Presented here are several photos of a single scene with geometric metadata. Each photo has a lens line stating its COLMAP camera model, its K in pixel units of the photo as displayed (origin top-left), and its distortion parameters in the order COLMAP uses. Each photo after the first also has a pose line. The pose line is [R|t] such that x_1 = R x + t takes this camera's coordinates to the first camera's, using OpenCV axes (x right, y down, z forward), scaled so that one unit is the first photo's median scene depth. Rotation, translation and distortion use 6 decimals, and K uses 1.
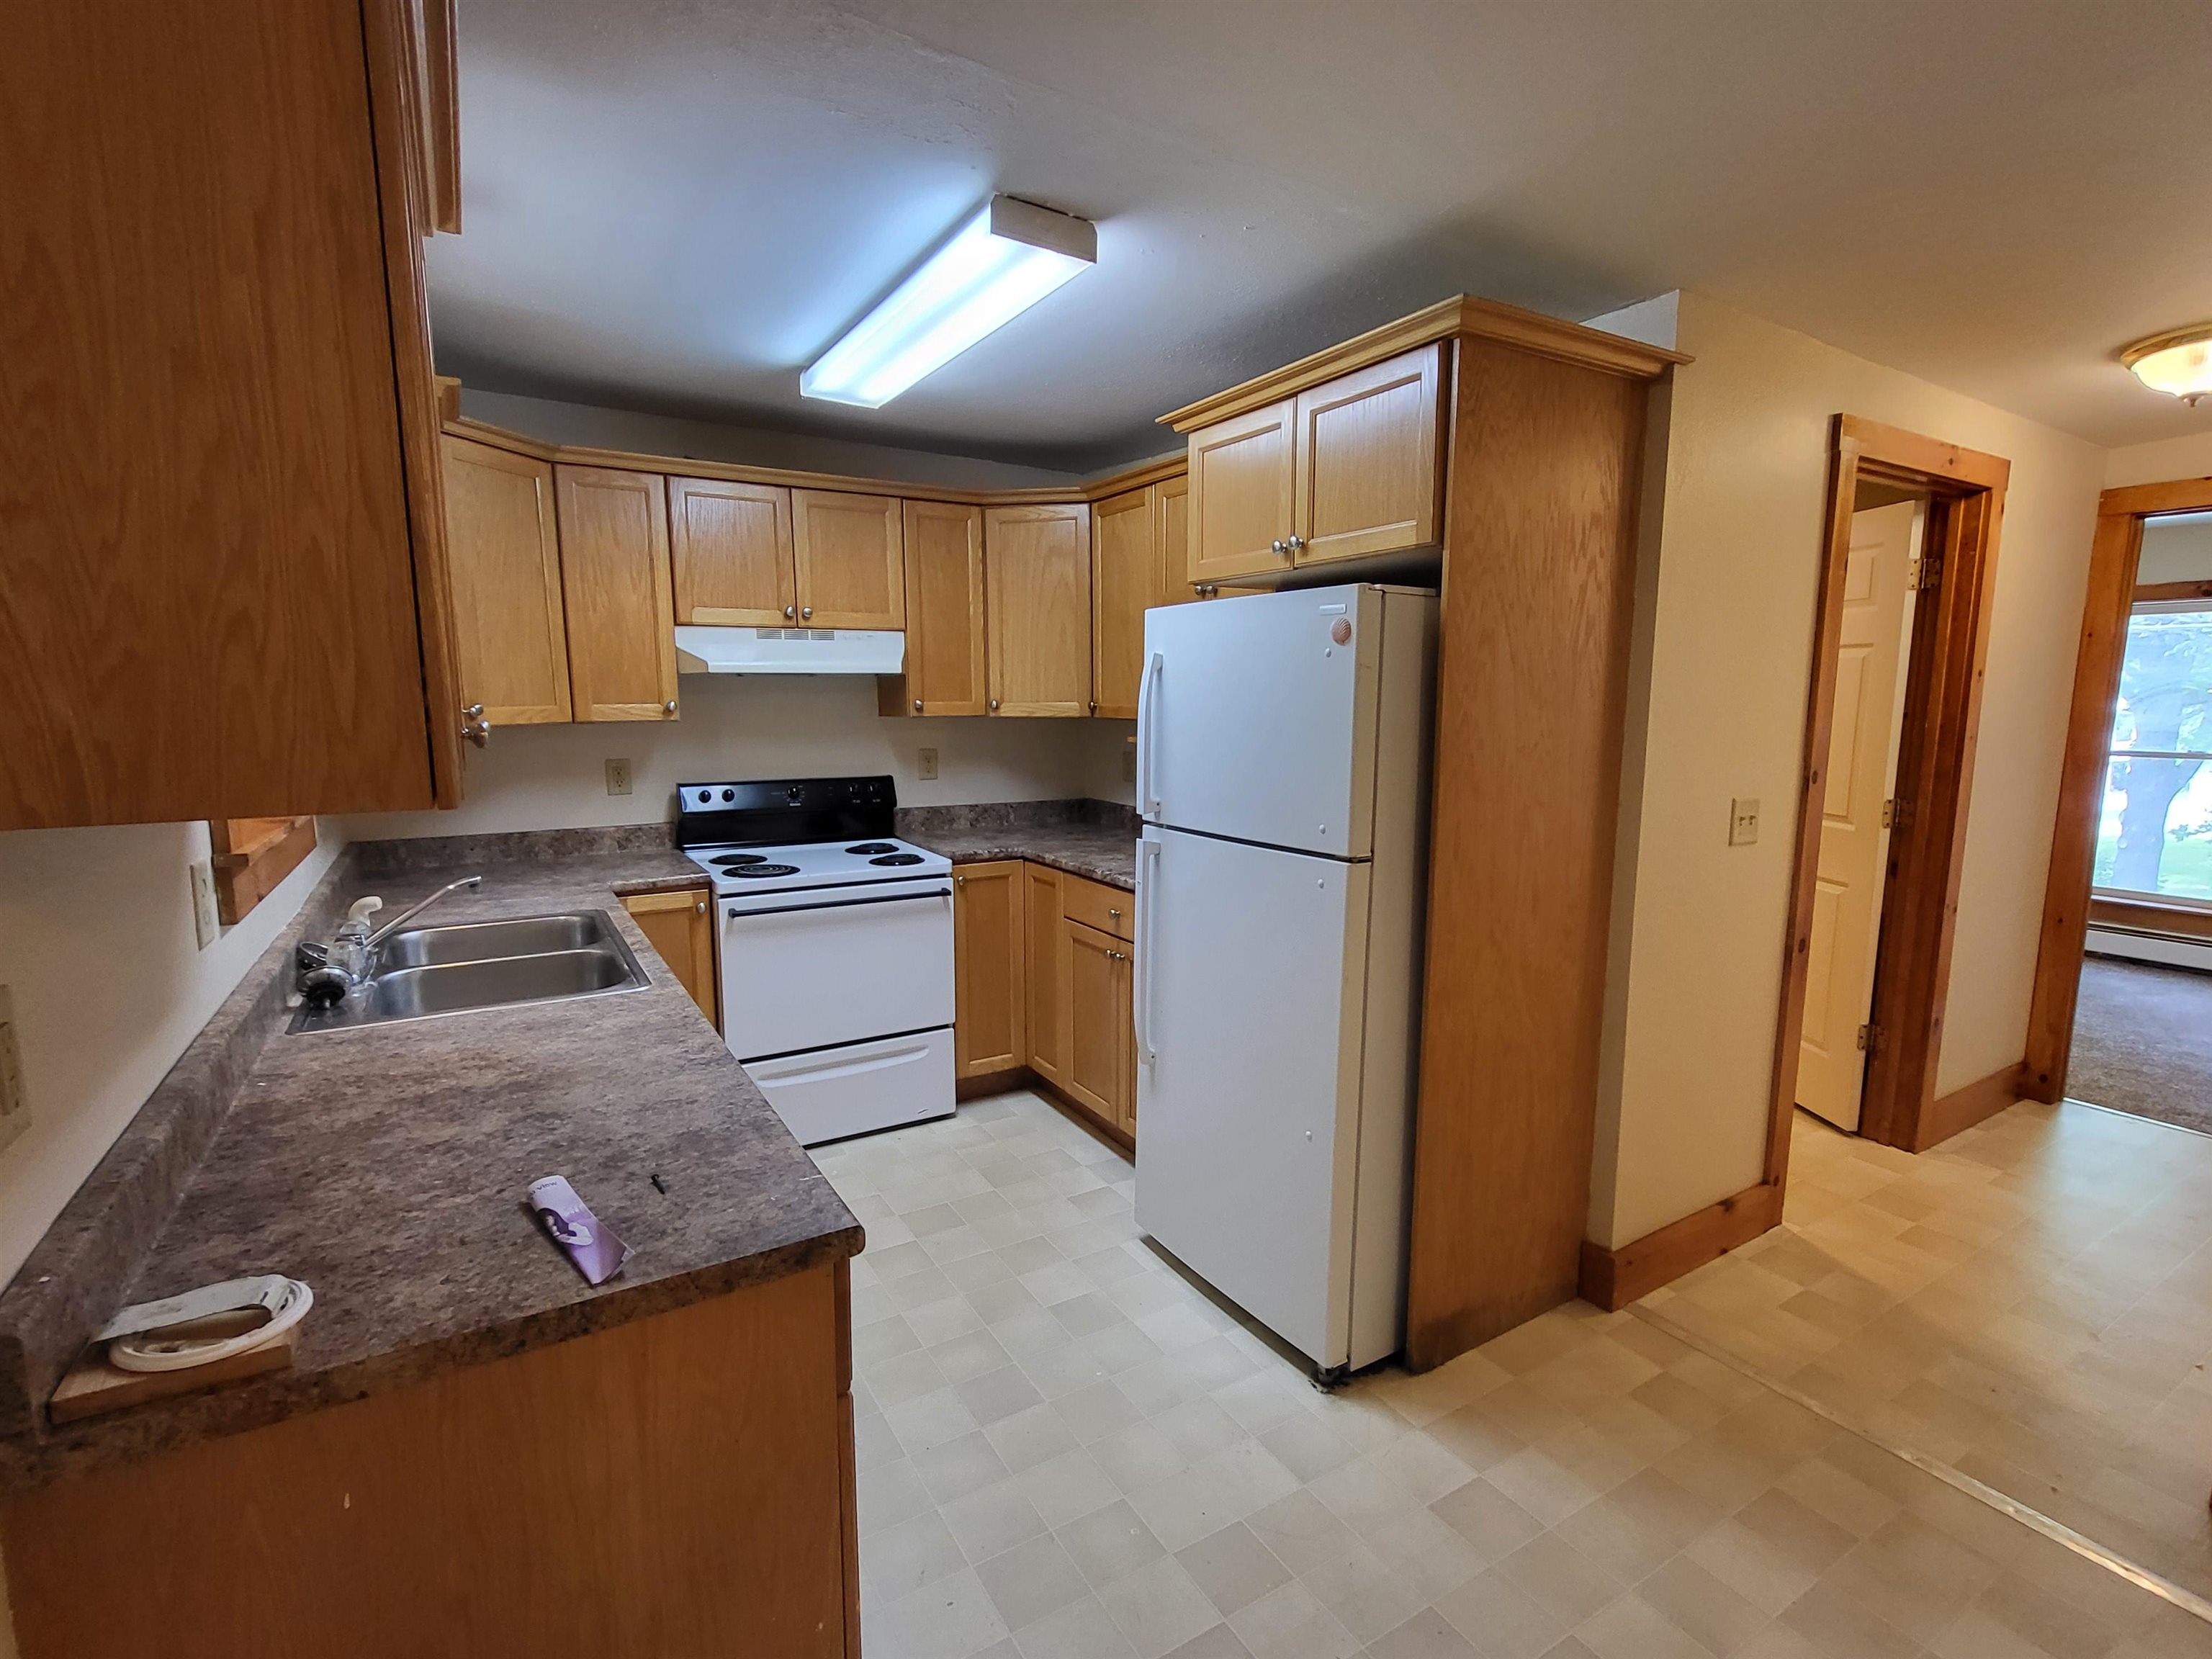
lens RADIAL K [[1023.4, 0, 1116.2], [0, 1023.4, 843.3], [0, 0, 1]] dist [0.002927, -0.009488]
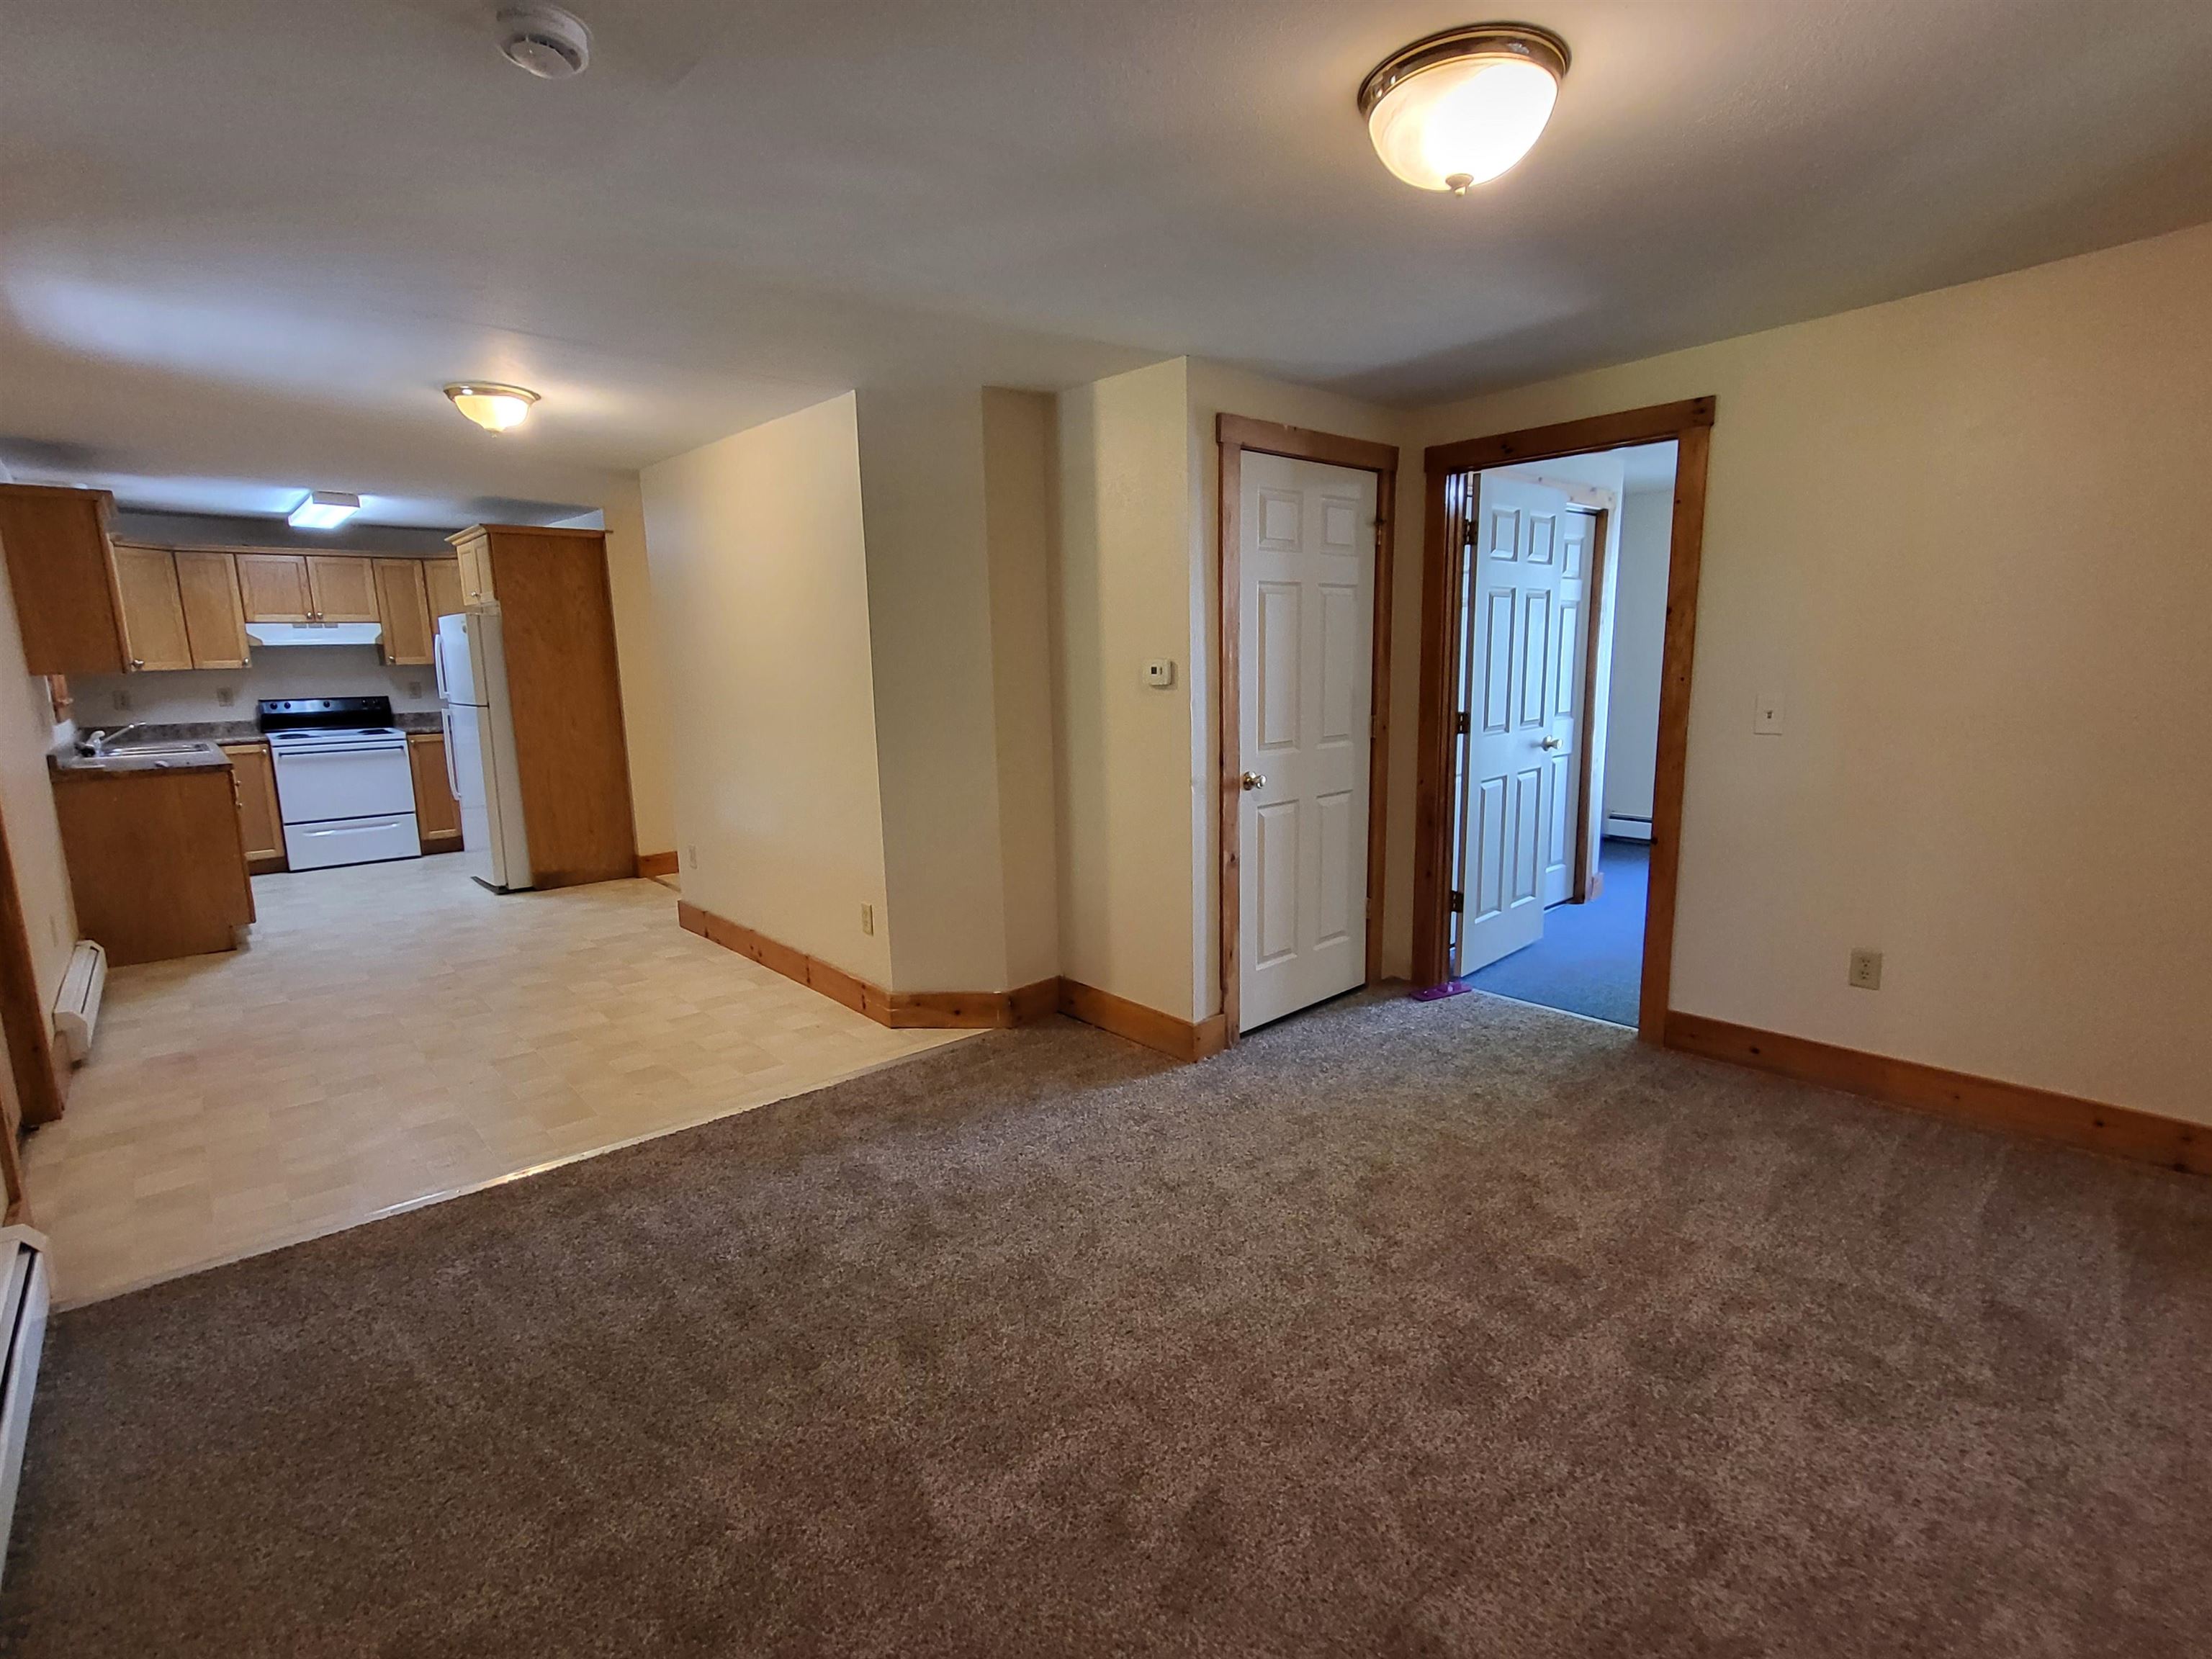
lens RADIAL K [[1023.4, 0, 1116.2], [0, 1023.4, 843.3], [0, 0, 1]] dist [0.002927, -0.009488]
pose [[0.981631, -0.049381, 0.184286, 0.917214], [0.042345, 0.998223, 0.041922, 0.227754], [-0.186029, -0.033349, 0.981978, -1.411390]]
